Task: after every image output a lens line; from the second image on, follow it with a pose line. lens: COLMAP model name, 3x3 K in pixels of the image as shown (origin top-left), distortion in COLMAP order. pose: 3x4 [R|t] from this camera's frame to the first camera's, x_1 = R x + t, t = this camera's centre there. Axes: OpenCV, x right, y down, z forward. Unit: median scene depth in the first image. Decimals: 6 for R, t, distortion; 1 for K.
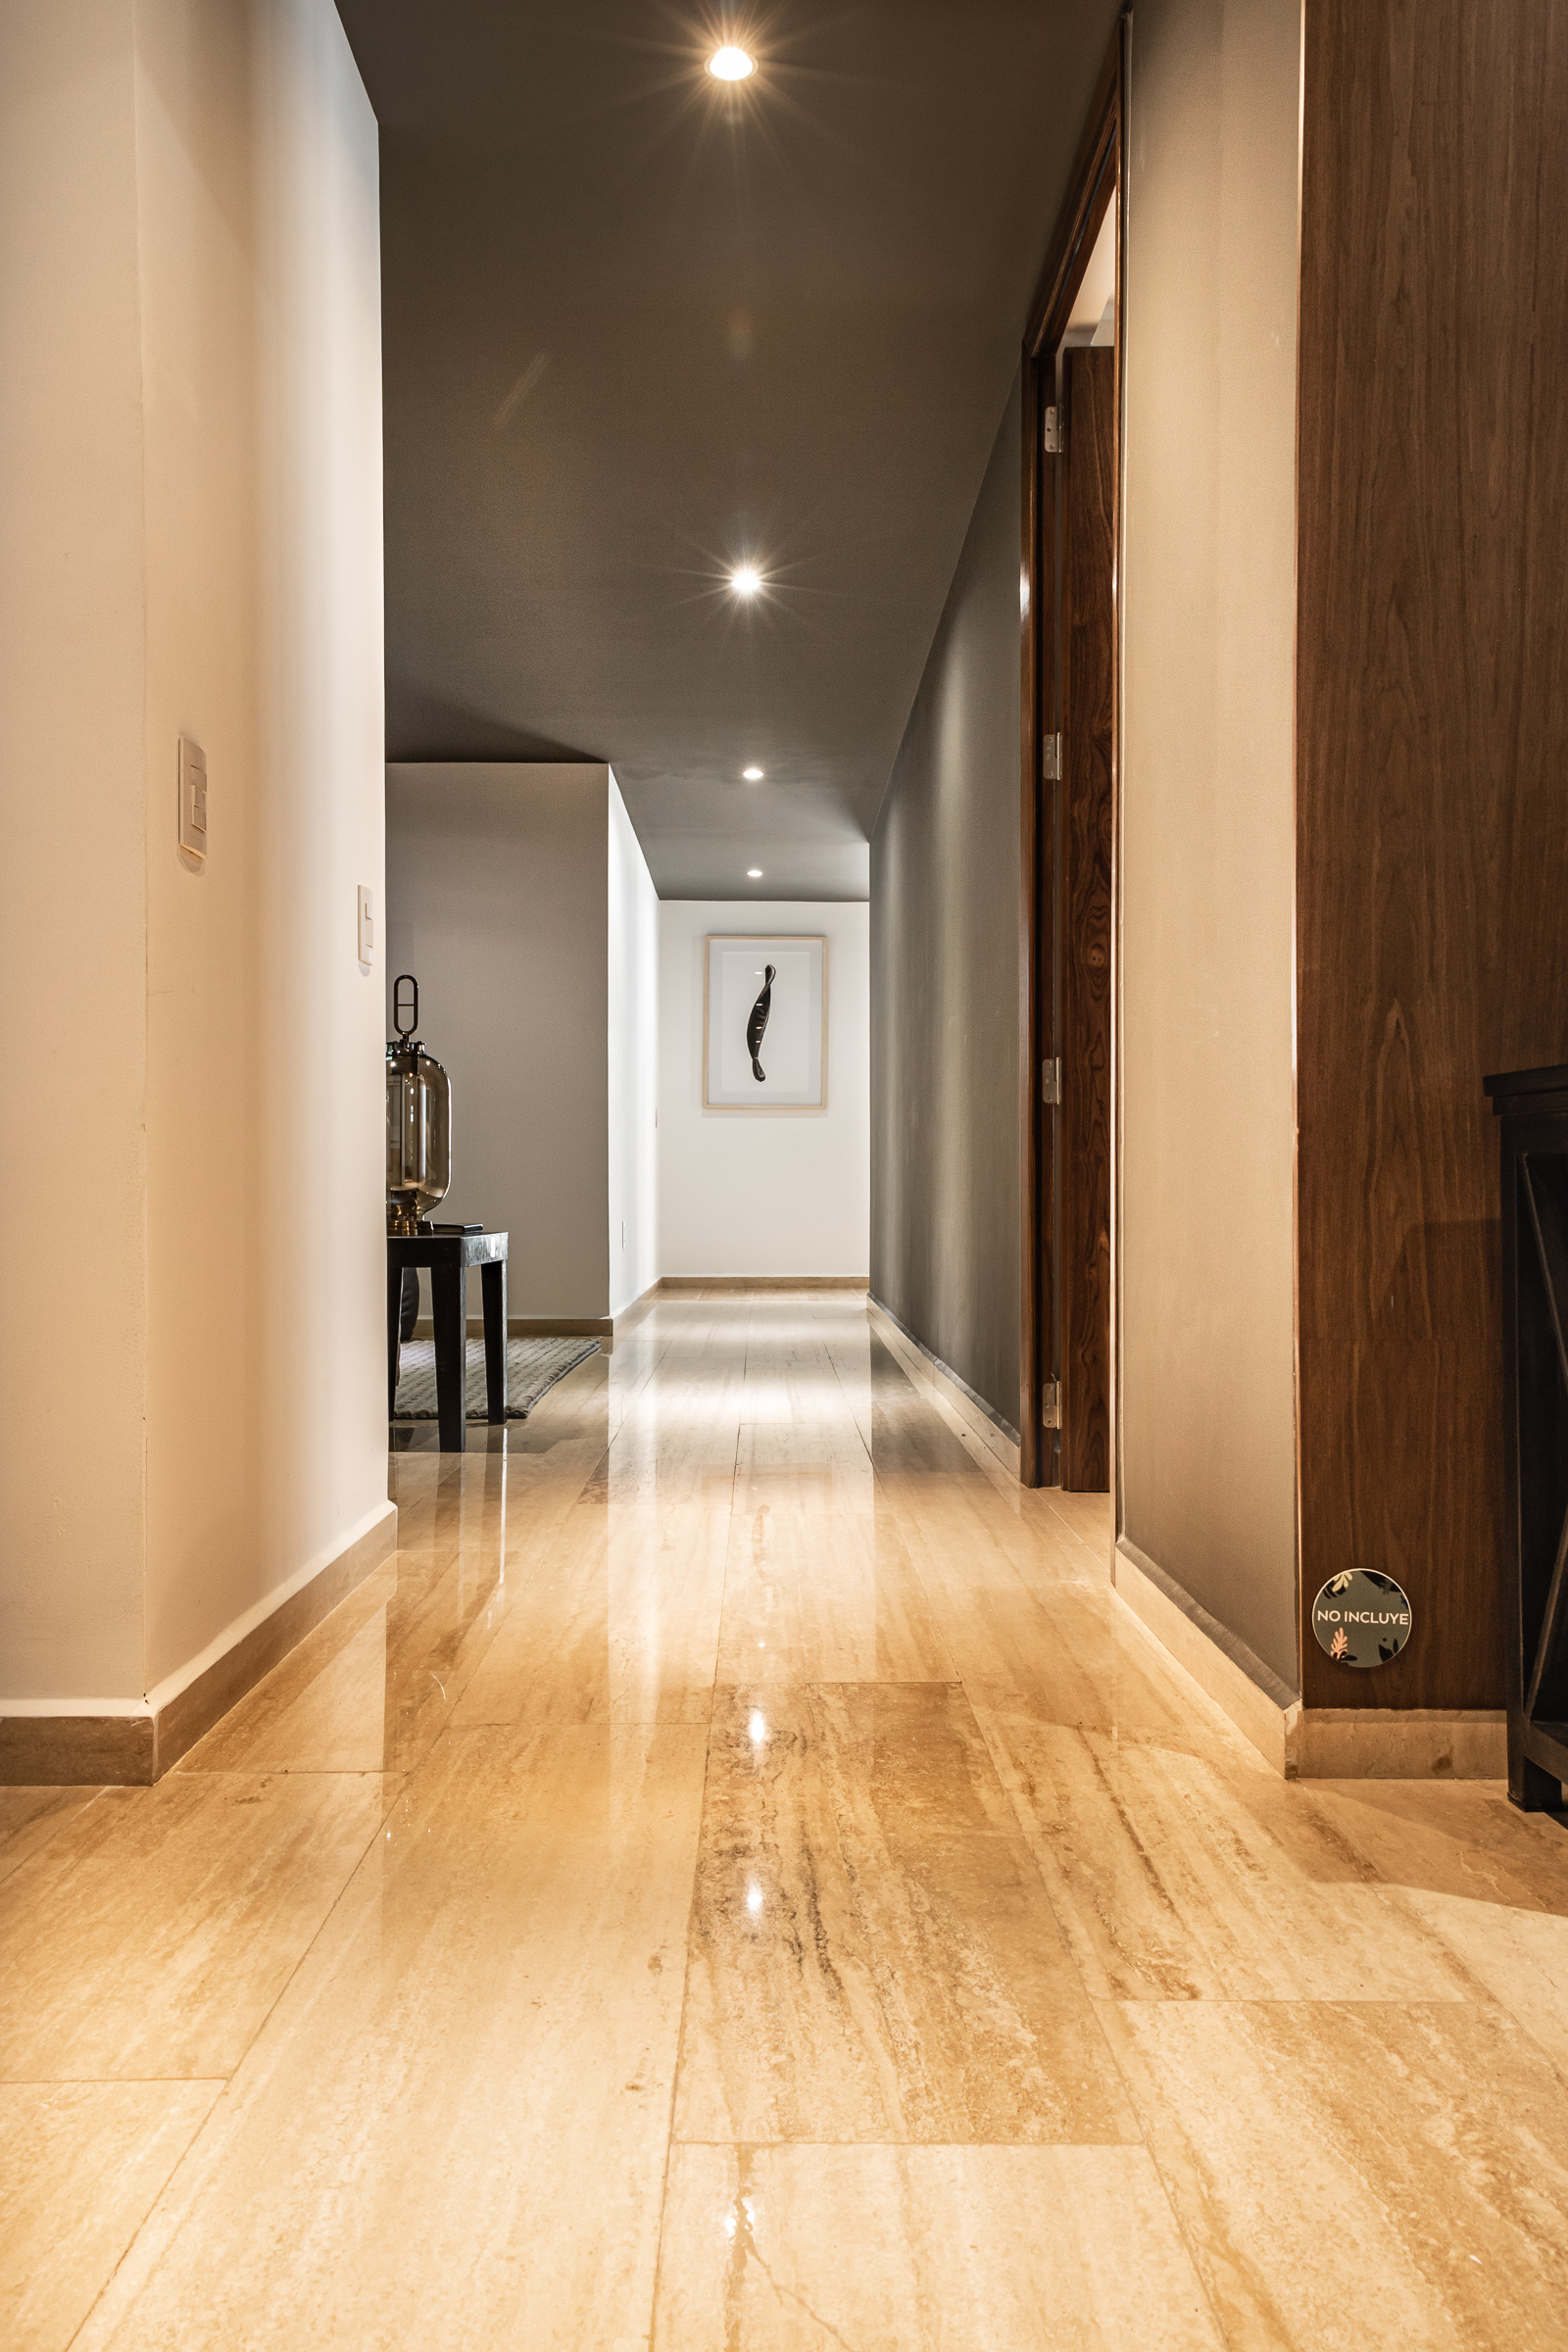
lens RADIAL K [[1840.5, 0, 784.4], [0, 1840.5, 1247.7], [0, 0, 1]] dist [0.015666, 0.000145]
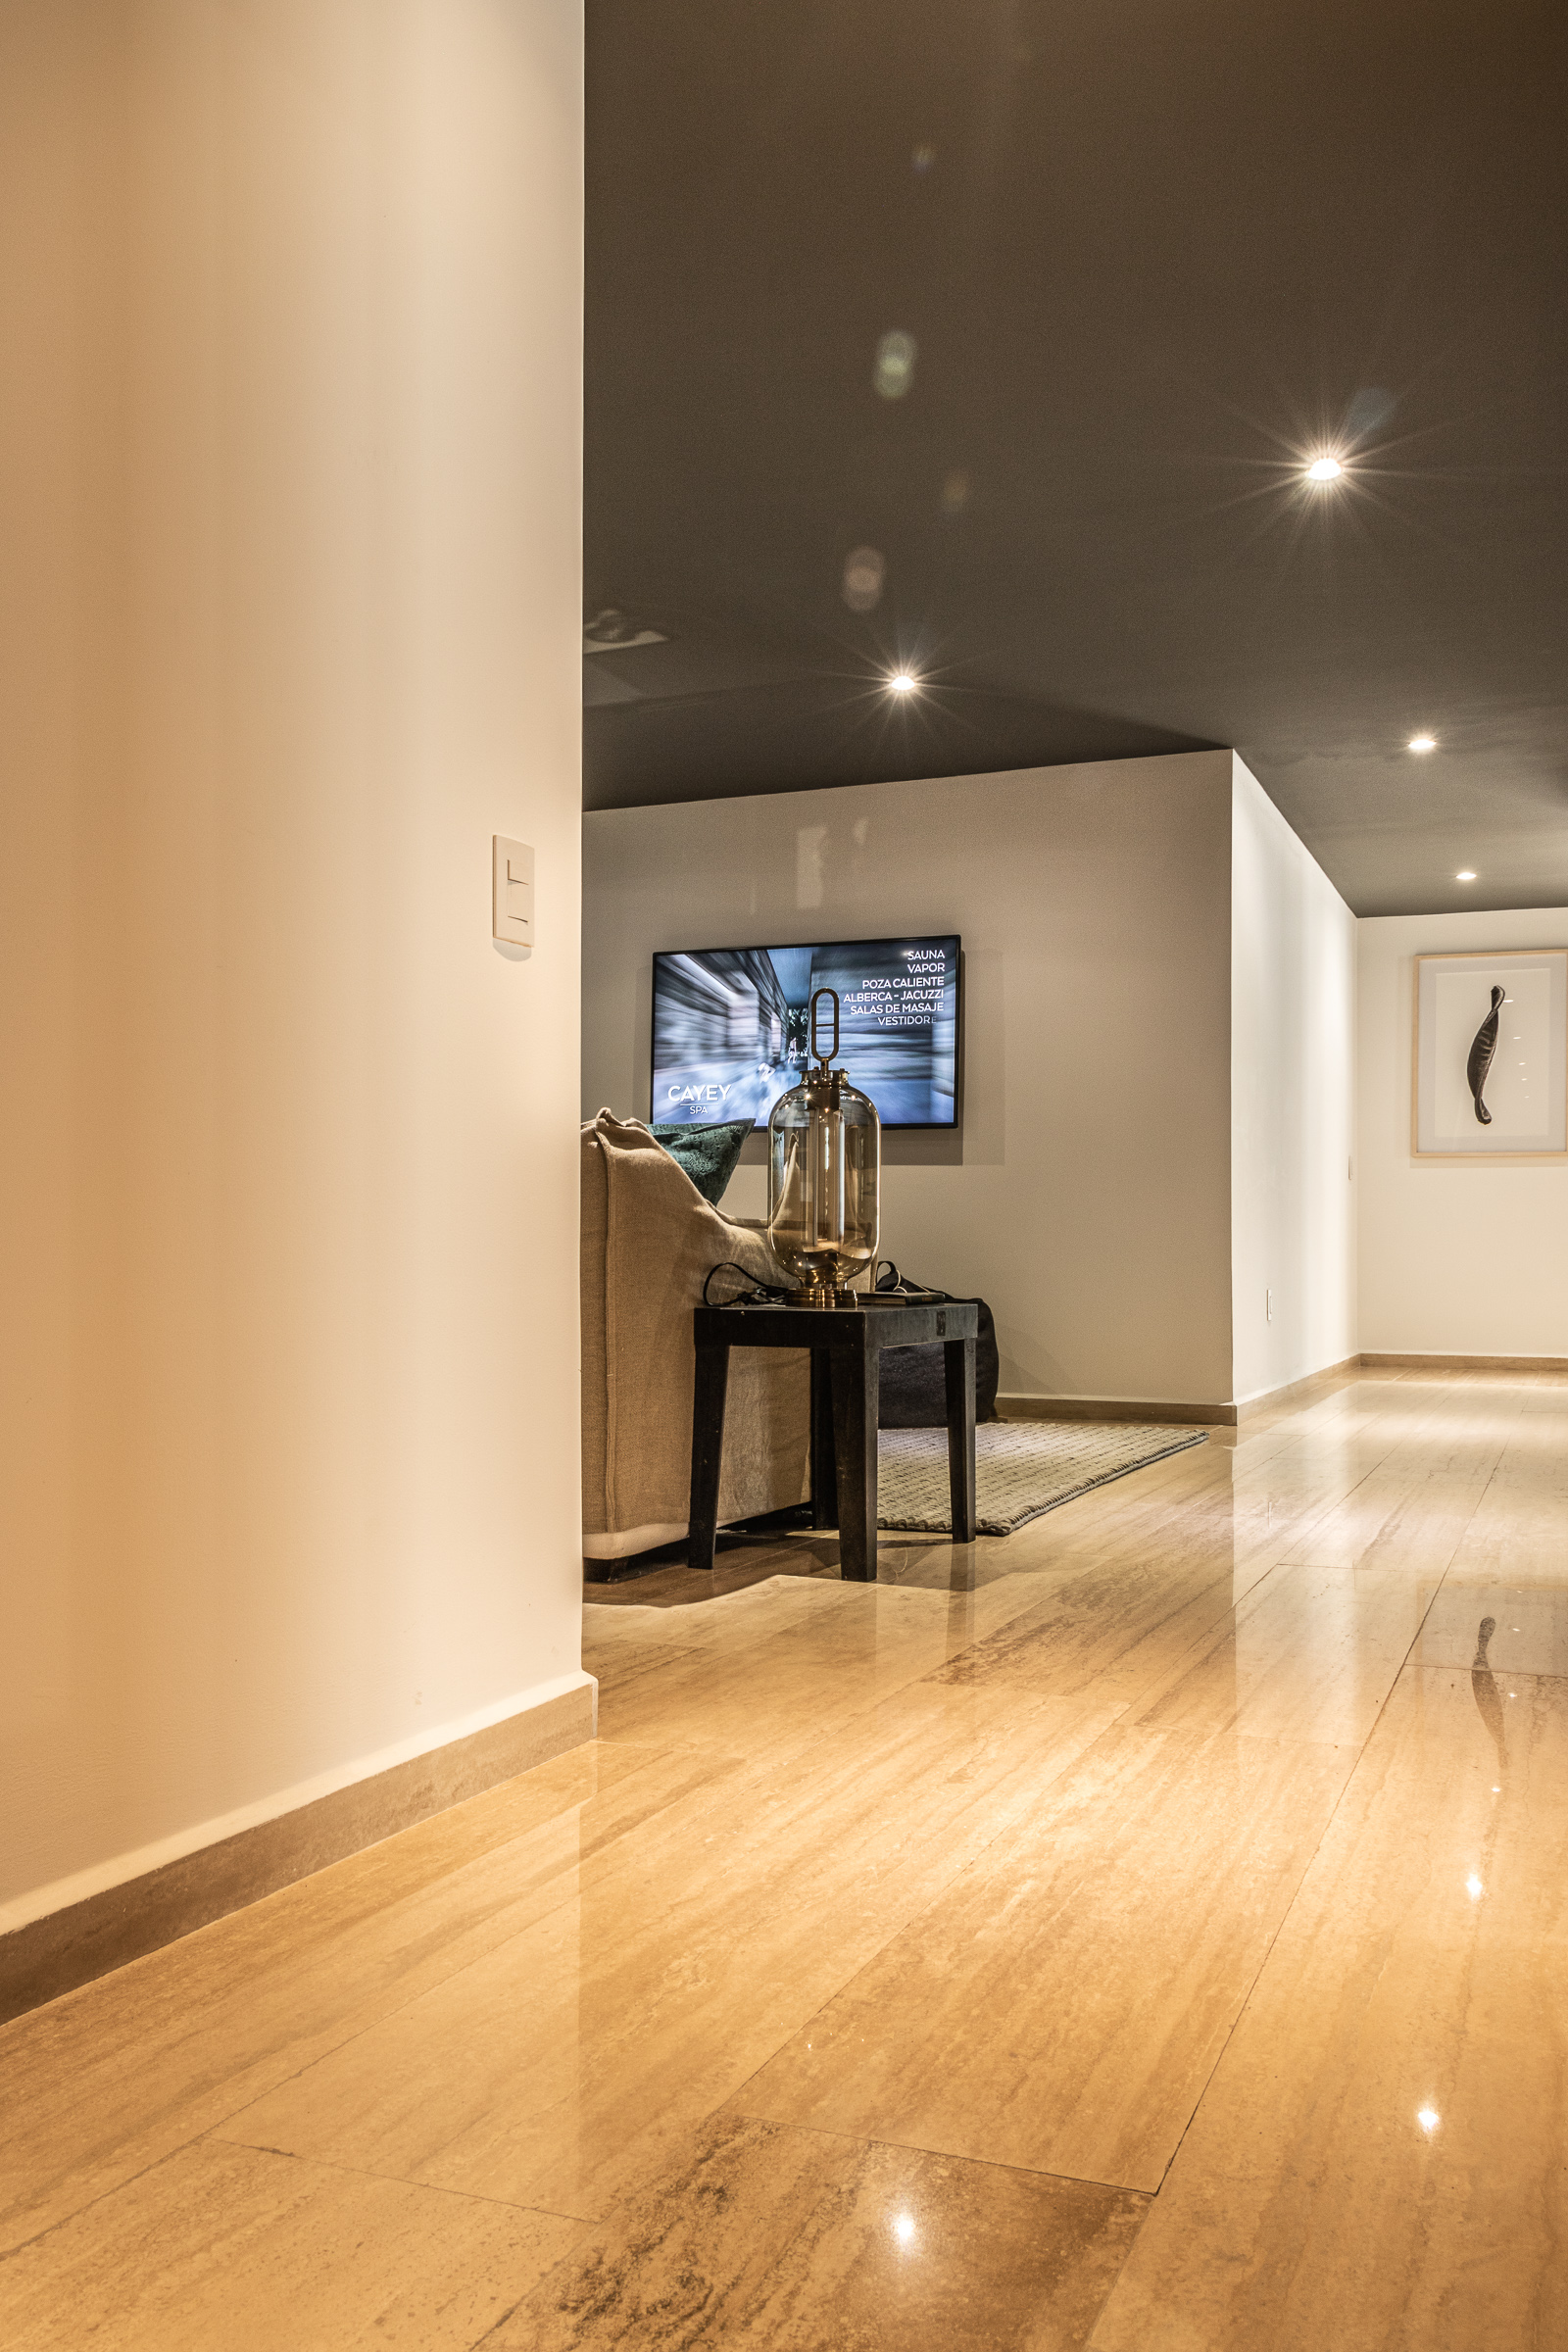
lens RADIAL K [[1840.5, 0, 784.4], [0, 1840.5, 1247.7], [0, 0, 1]] dist [0.015666, 0.000145]
pose [[0.909232, 0.006327, -0.416242, 0.104406], [-0.019734, 0.999415, -0.027916, -0.008651], [0.415822, 0.033596, 0.908825, 0.223103]]
